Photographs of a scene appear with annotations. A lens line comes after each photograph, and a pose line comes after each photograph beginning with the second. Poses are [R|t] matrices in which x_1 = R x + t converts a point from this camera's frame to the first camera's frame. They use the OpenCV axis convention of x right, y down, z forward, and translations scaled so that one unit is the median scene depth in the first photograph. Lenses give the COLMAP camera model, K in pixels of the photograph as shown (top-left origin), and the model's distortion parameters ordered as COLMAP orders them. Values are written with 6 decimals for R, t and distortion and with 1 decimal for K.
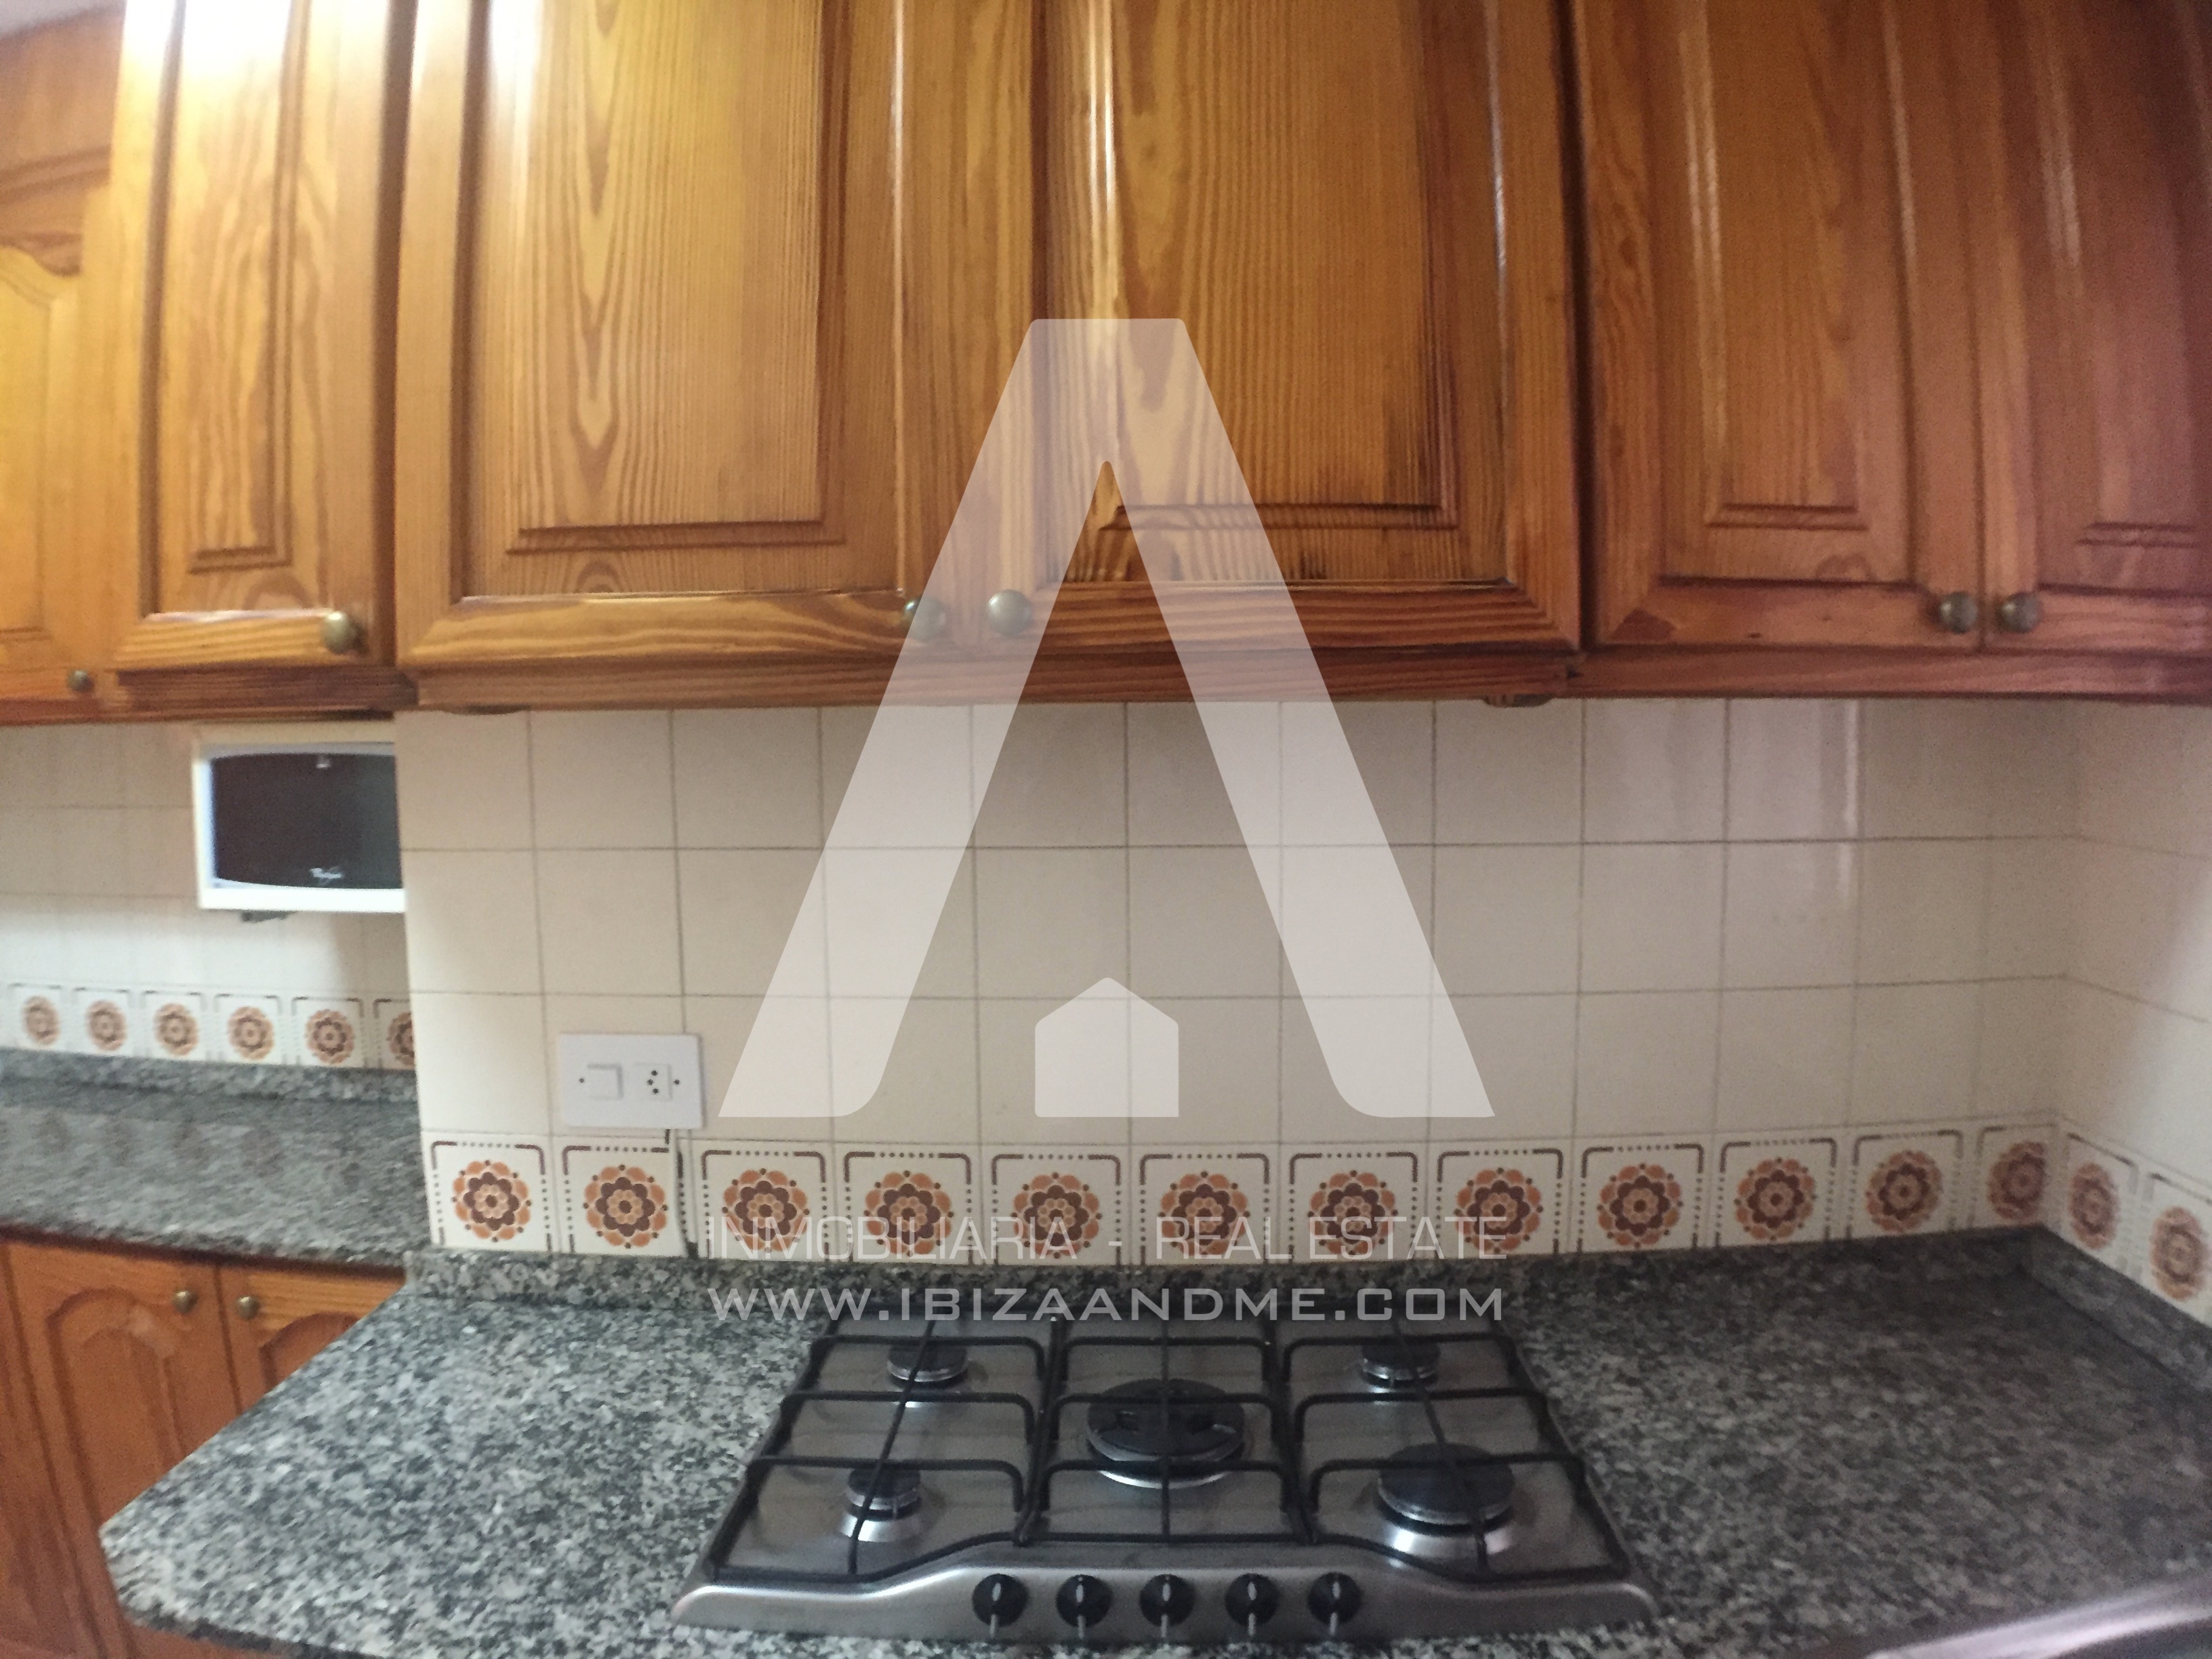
lens RADIAL K [[1438.8, 0, 1106.0], [0, 1438.8, 829.5], [0, 0, 1]] dist [-0.186258, 0.022287]
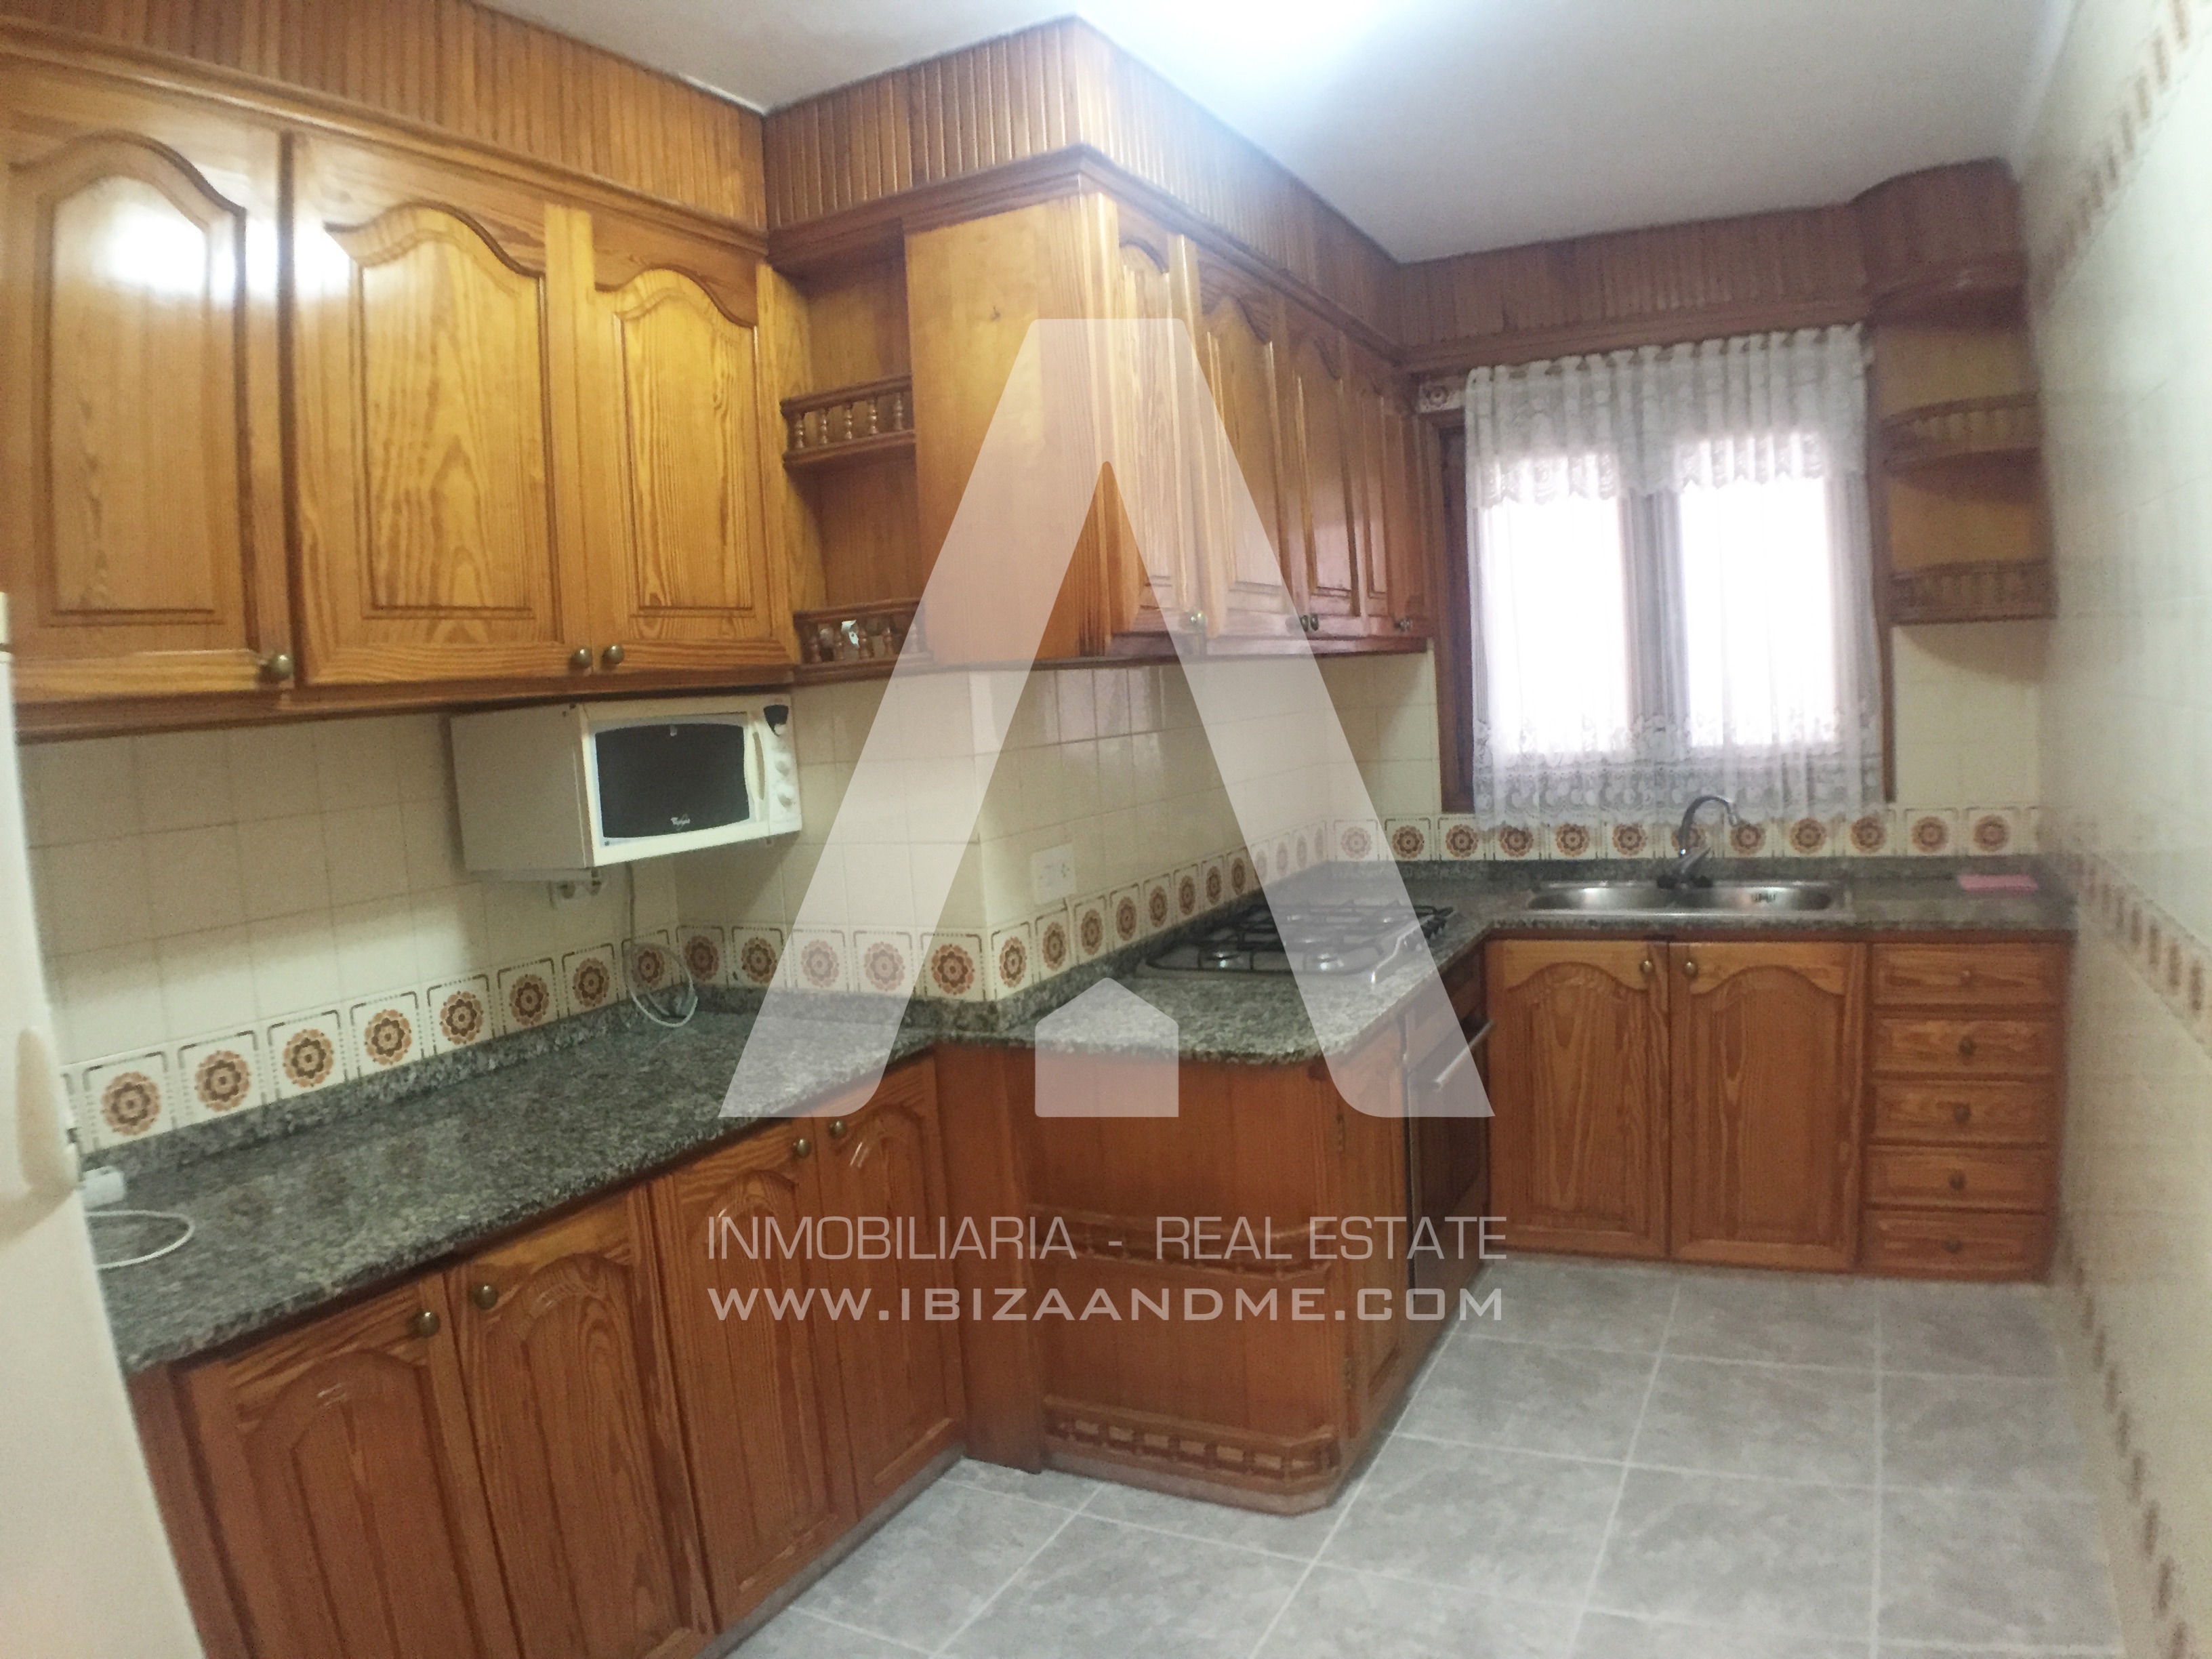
lens RADIAL K [[1381.4, 0, 1106.0], [0, 1381.4, 829.5], [0, 0, 1]] dist [-0.163525, 0.000232]
pose [[0.452296, -0.110742, 0.884966, -2.225494], [0.139946, 0.988782, 0.052208, 0.044165], [-0.880820, 0.100234, 0.462720, 0.115016]]
